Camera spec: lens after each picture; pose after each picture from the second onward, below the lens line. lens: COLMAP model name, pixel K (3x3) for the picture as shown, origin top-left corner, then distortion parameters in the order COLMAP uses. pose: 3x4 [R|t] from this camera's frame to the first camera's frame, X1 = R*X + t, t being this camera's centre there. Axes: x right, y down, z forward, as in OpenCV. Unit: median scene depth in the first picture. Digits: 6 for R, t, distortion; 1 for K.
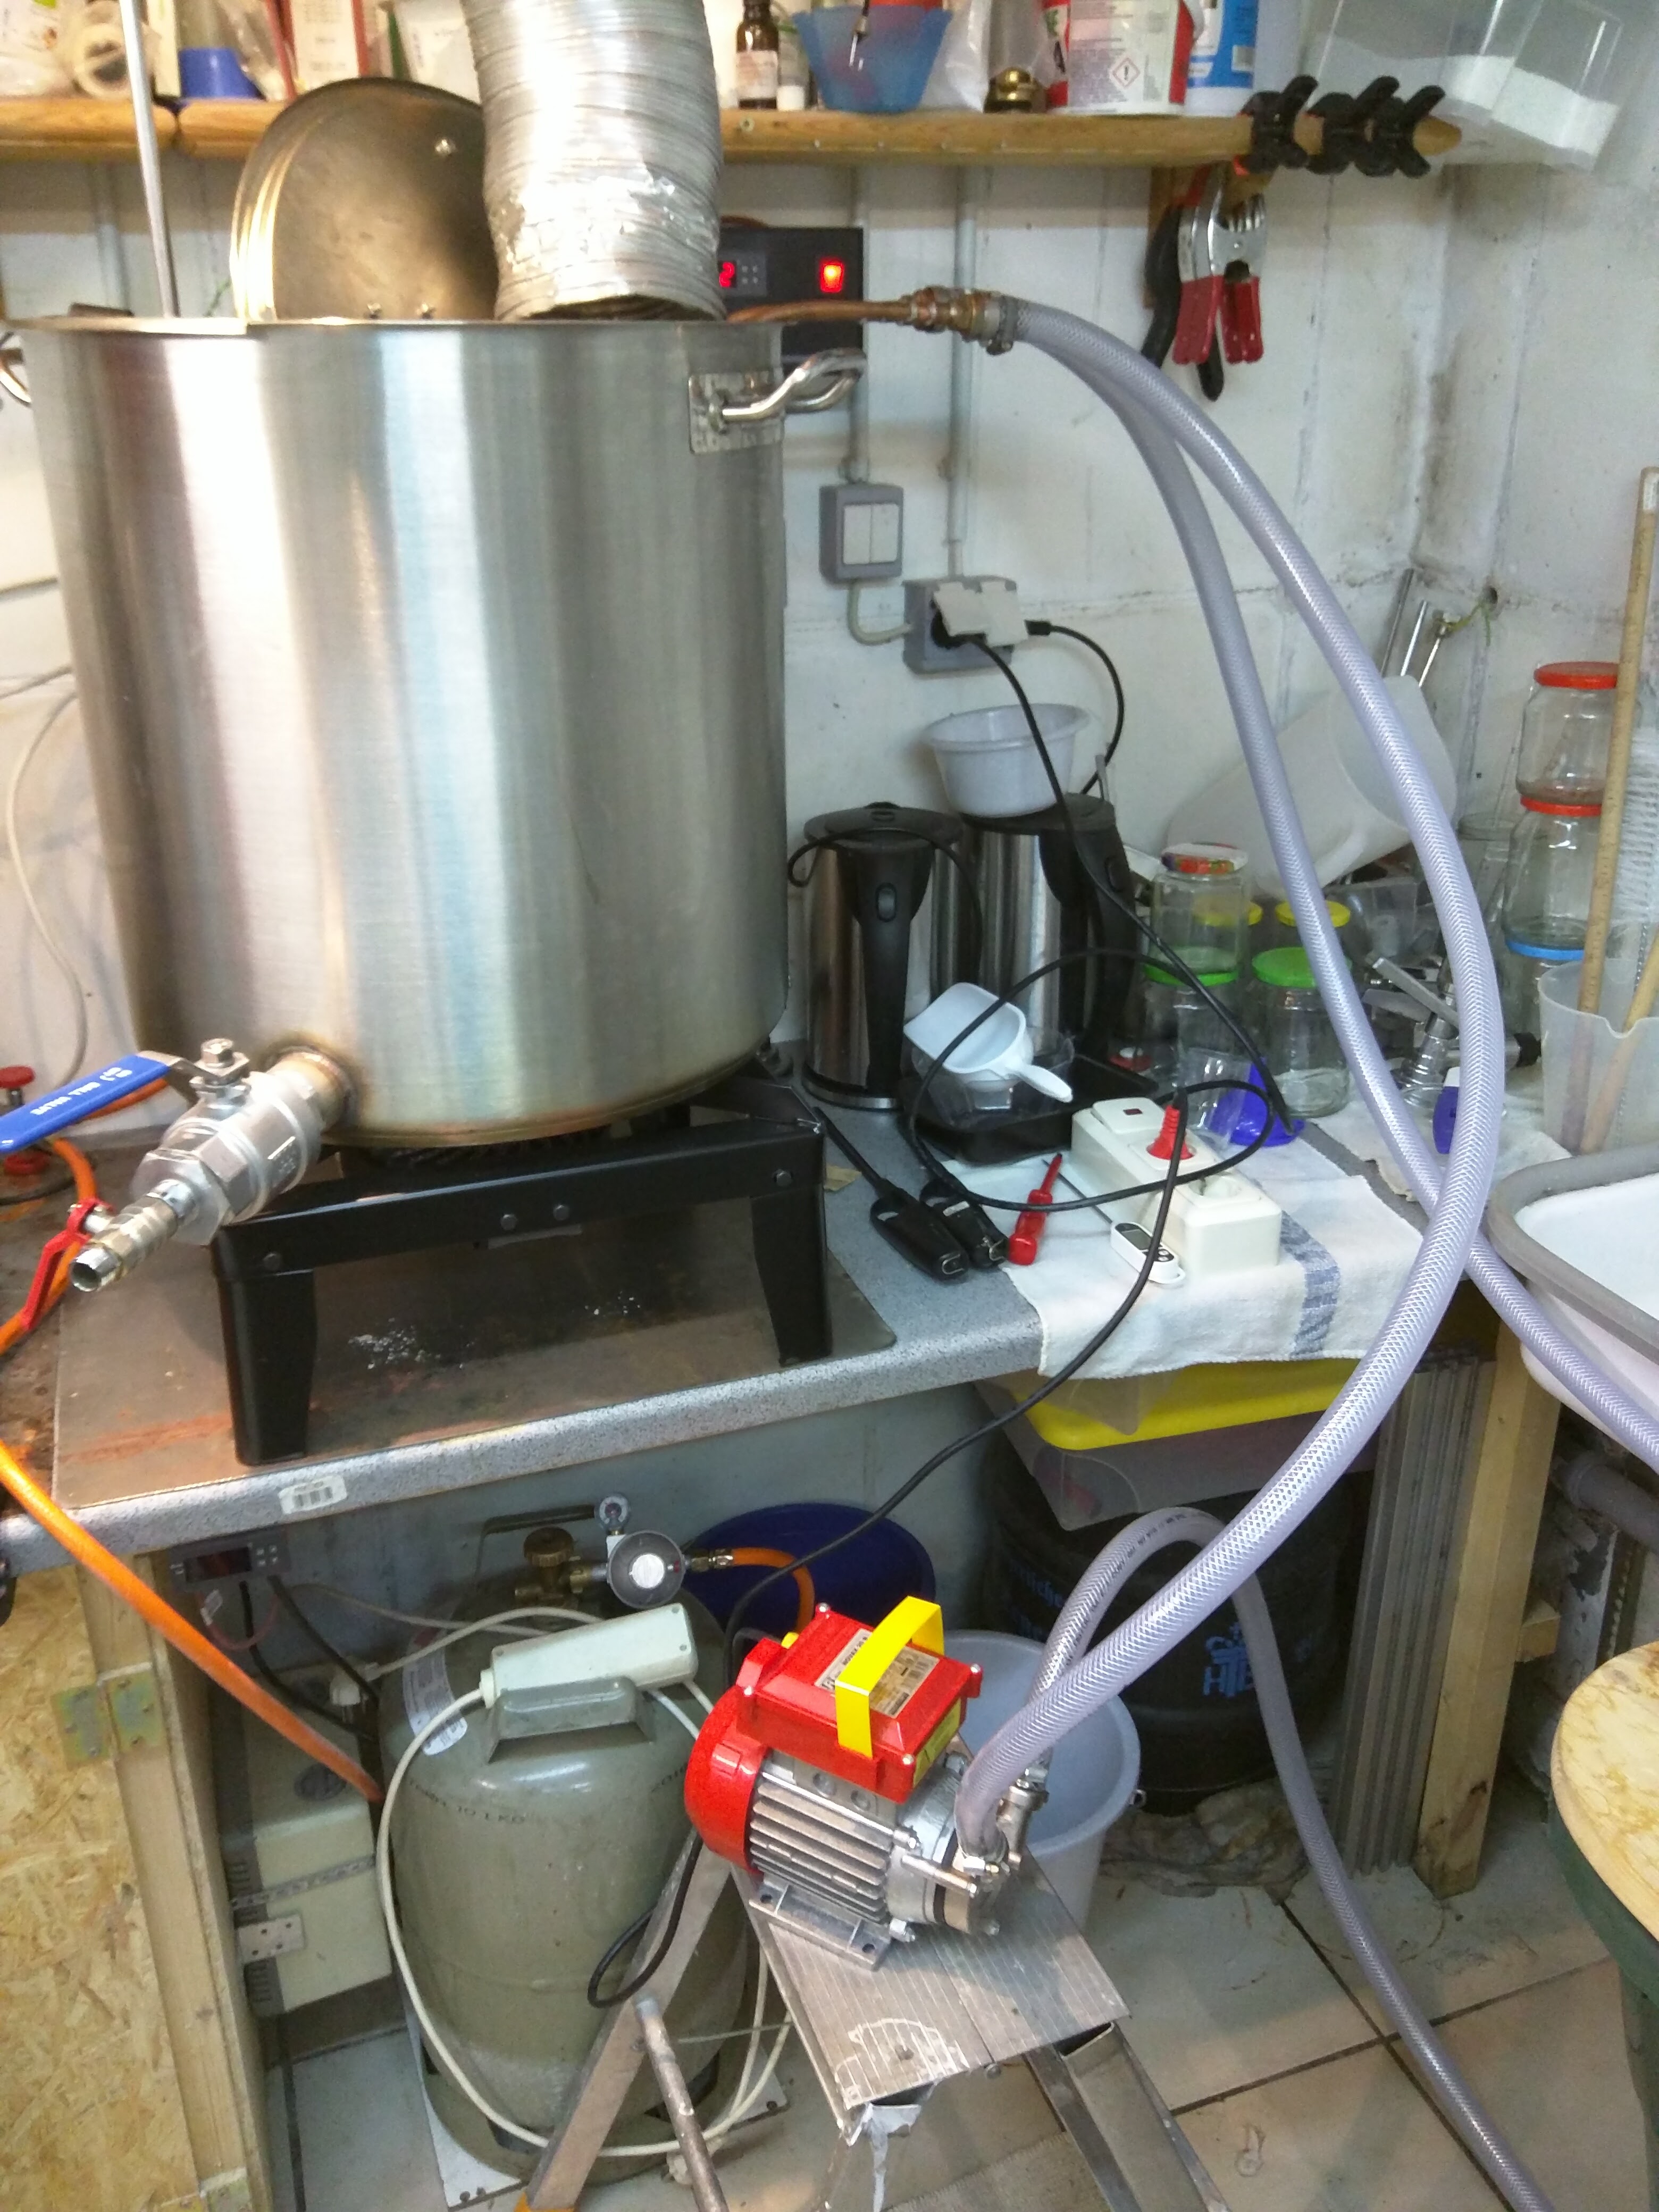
lens RADIAL K [[1814.2, 0, 801.9], [0, 1814.2, 1098.1], [0, 0, 1]] dist [0.051749, -0.075637]
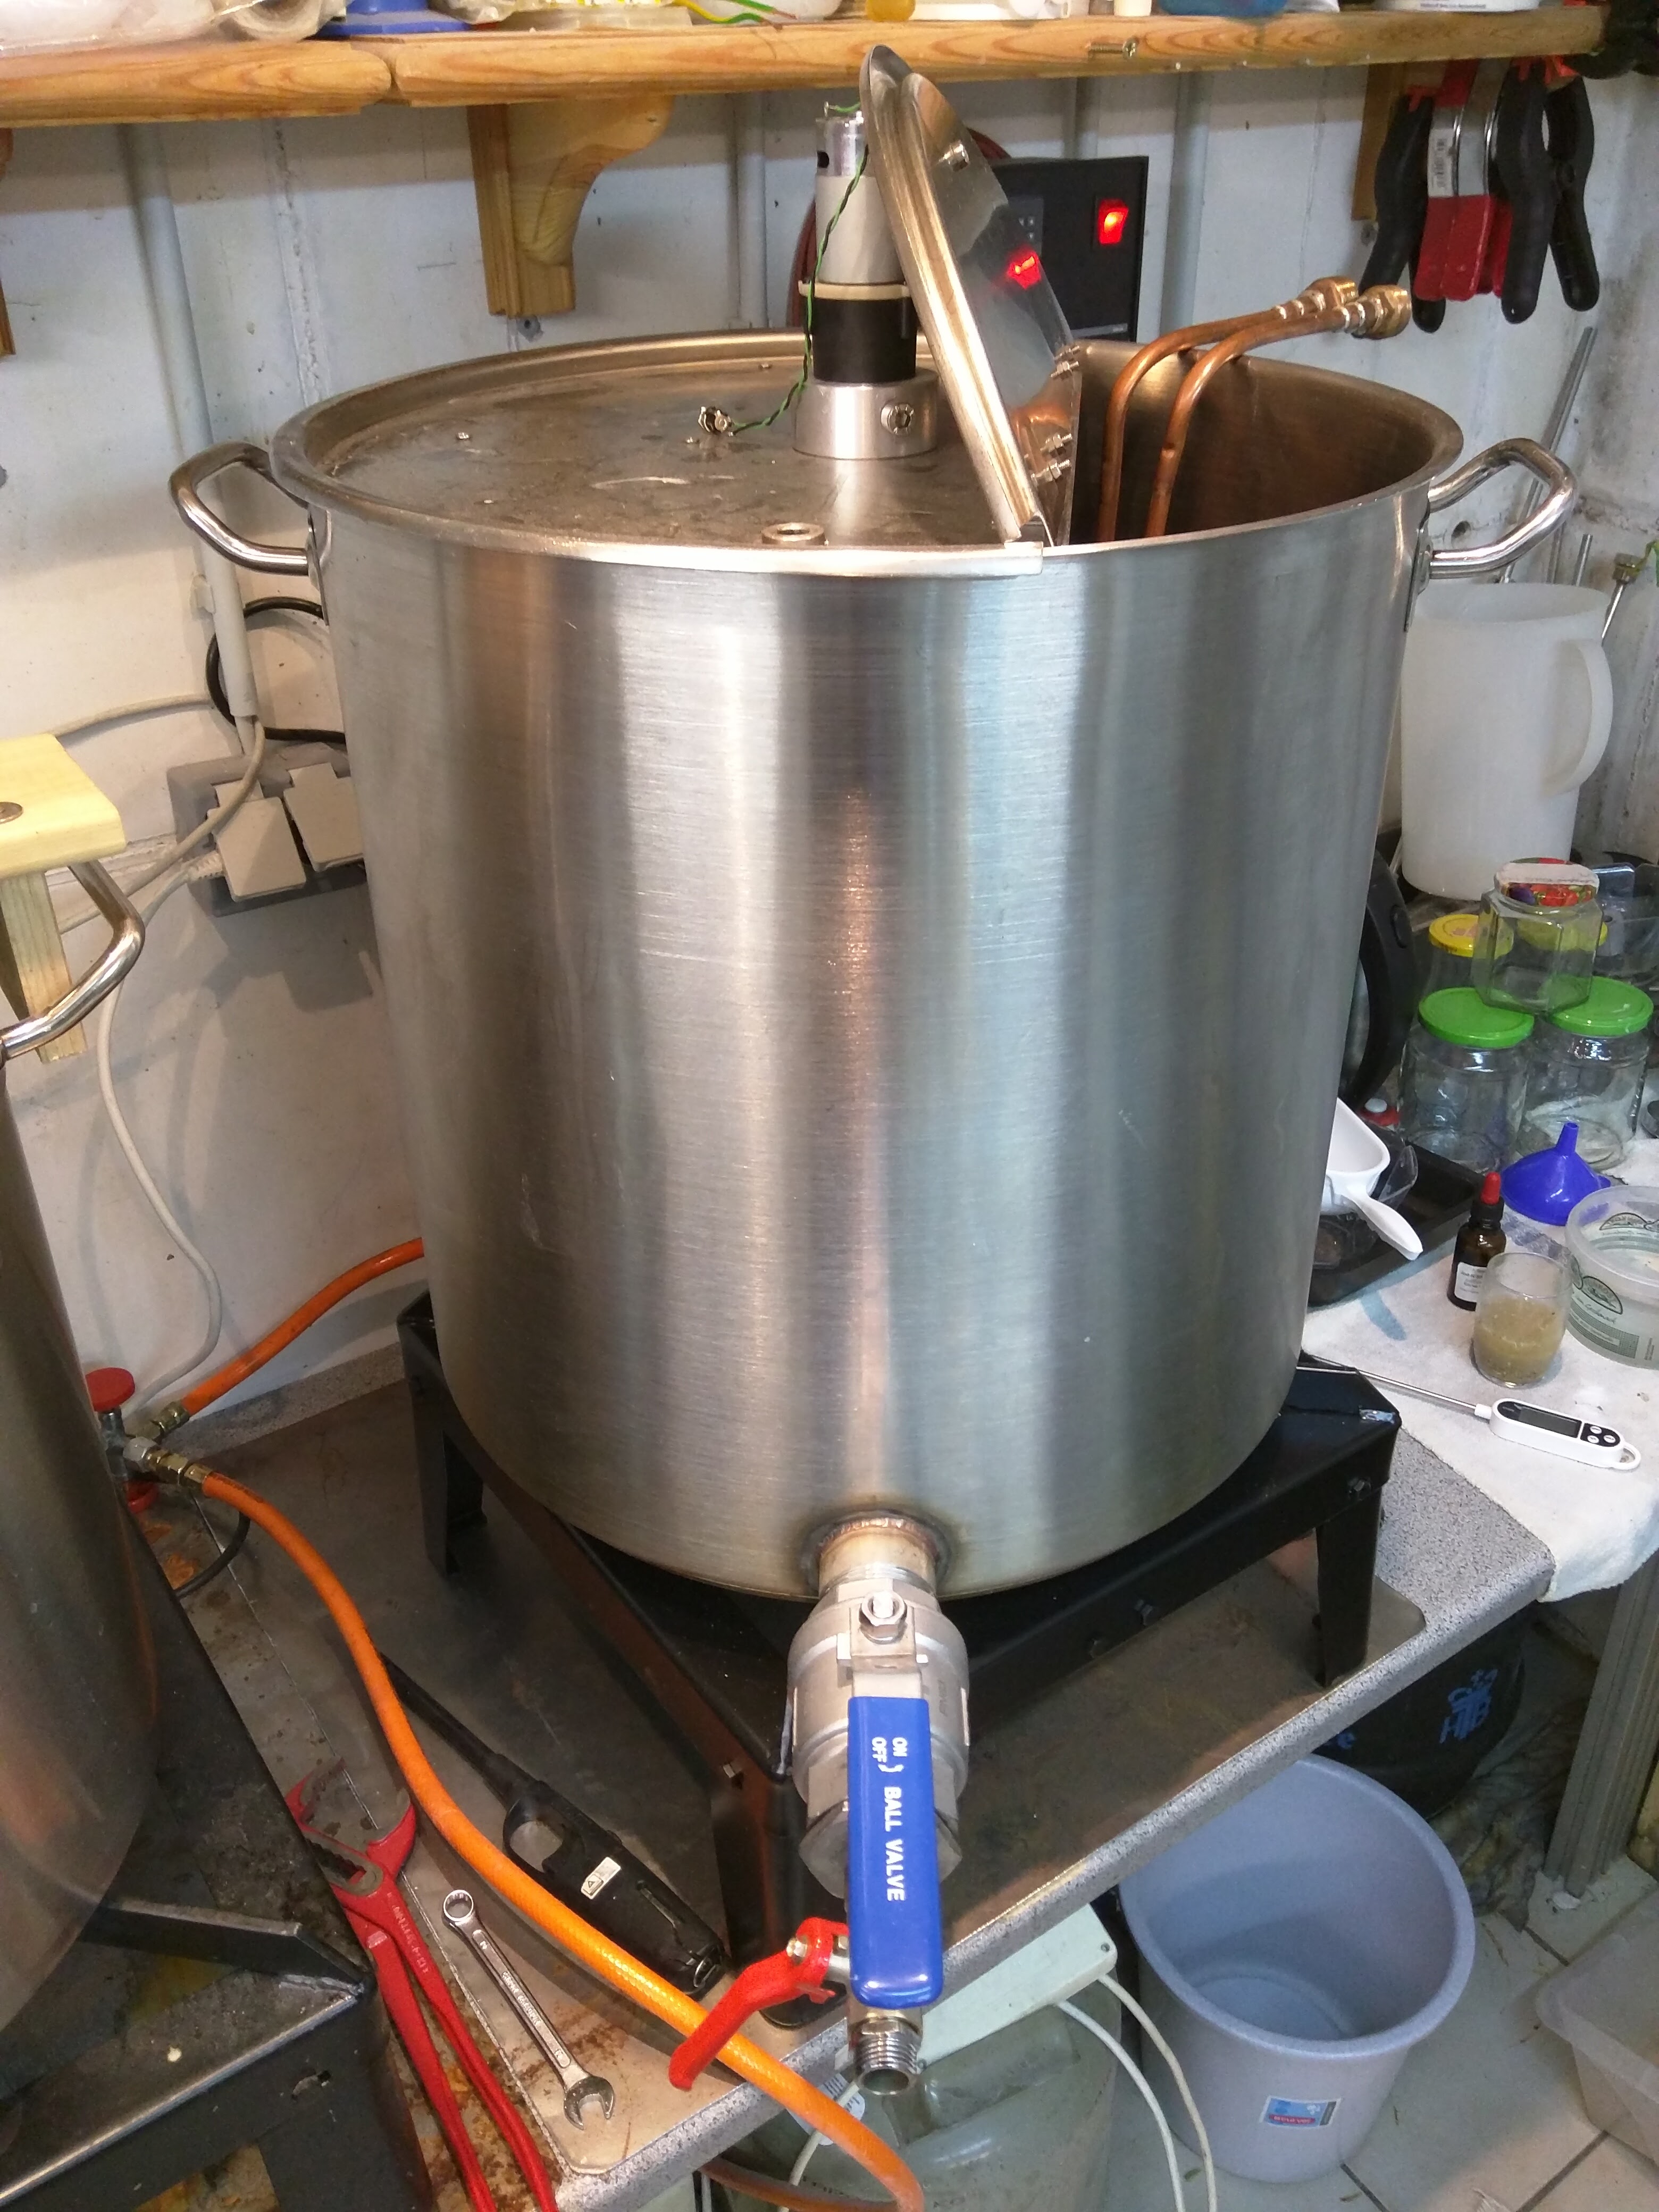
lens RADIAL K [[1800.6, 0, 841.1], [0, 1800.6, 1089.3], [0, 0, 1]] dist [0.093648, -0.146884]
pose [[0.963225, -0.135913, 0.231786, -0.359486], [0.106243, 0.984987, 0.136060, -0.239818], [-0.246799, -0.106431, 0.963204, 0.294370]]
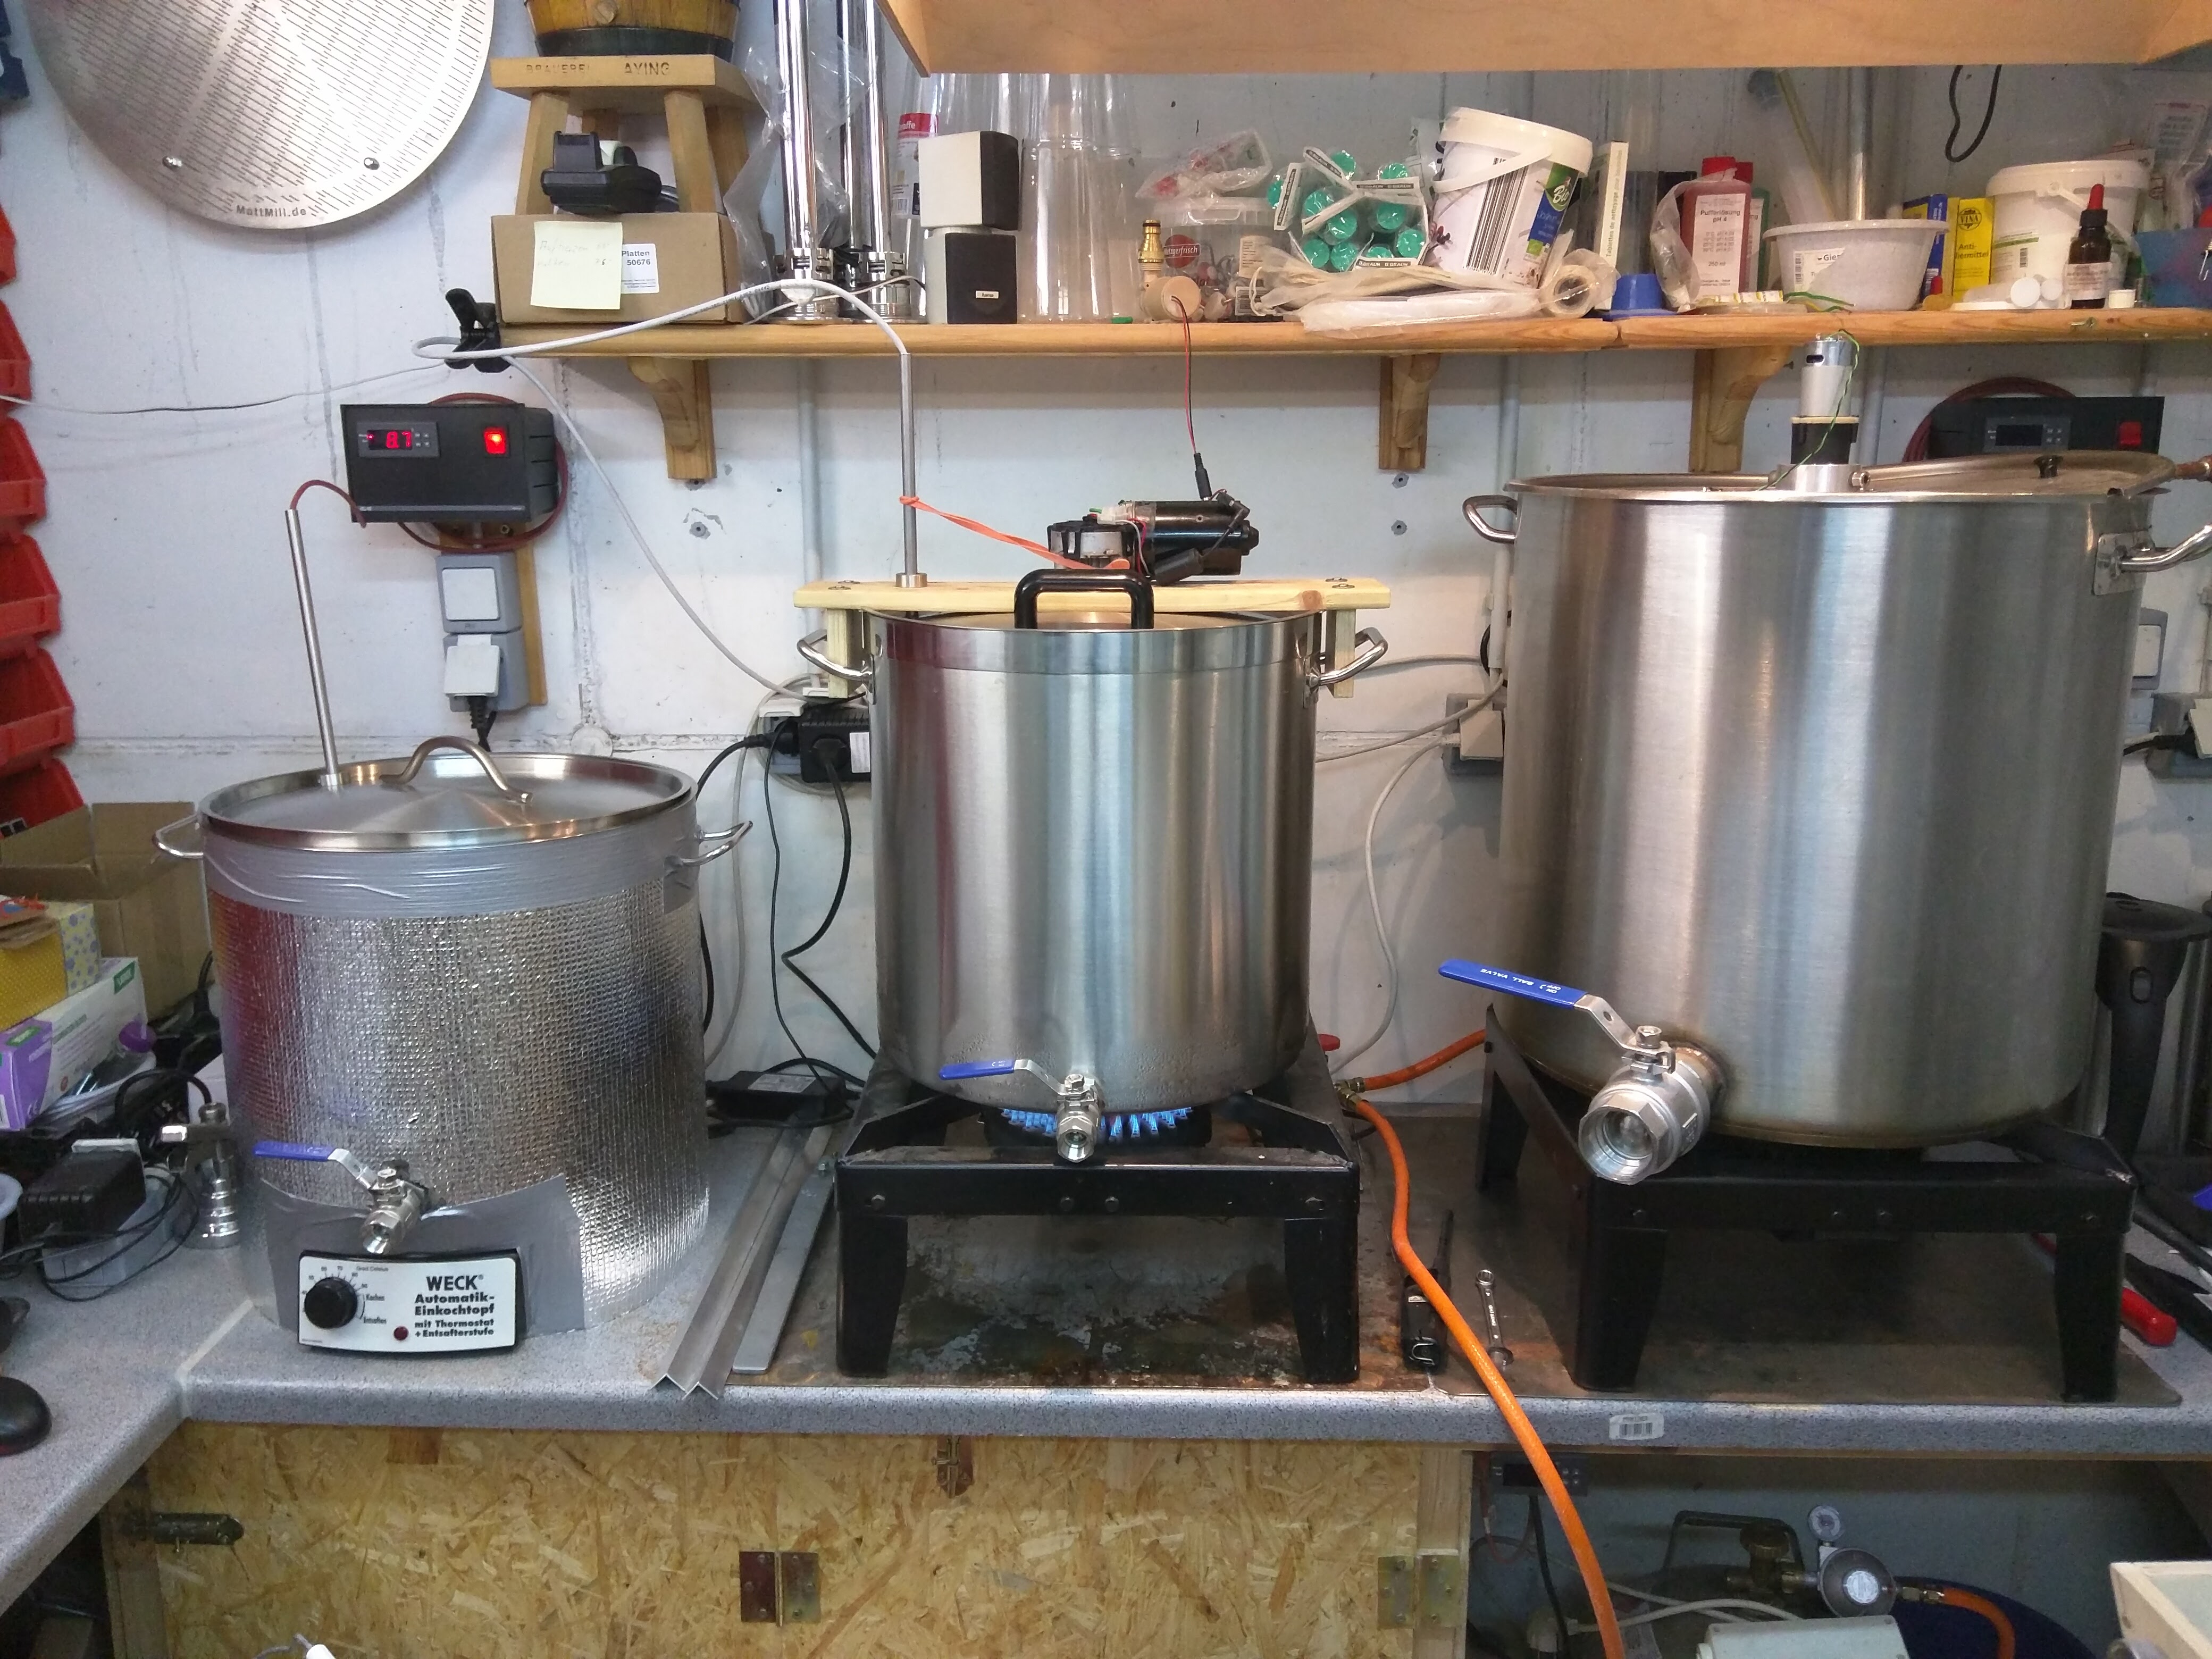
lens RADIAL K [[1800.6, 0, 1087.6], [0, 1800.6, 821.4], [0, 0, 1]] dist [0.093648, -0.146884]
pose [[0.934801, 0.084454, -0.344984, -0.203009], [-0.145020, 0.977421, -0.153680, 0.061326], [0.324216, 0.193690, 0.925942, -0.247933]]
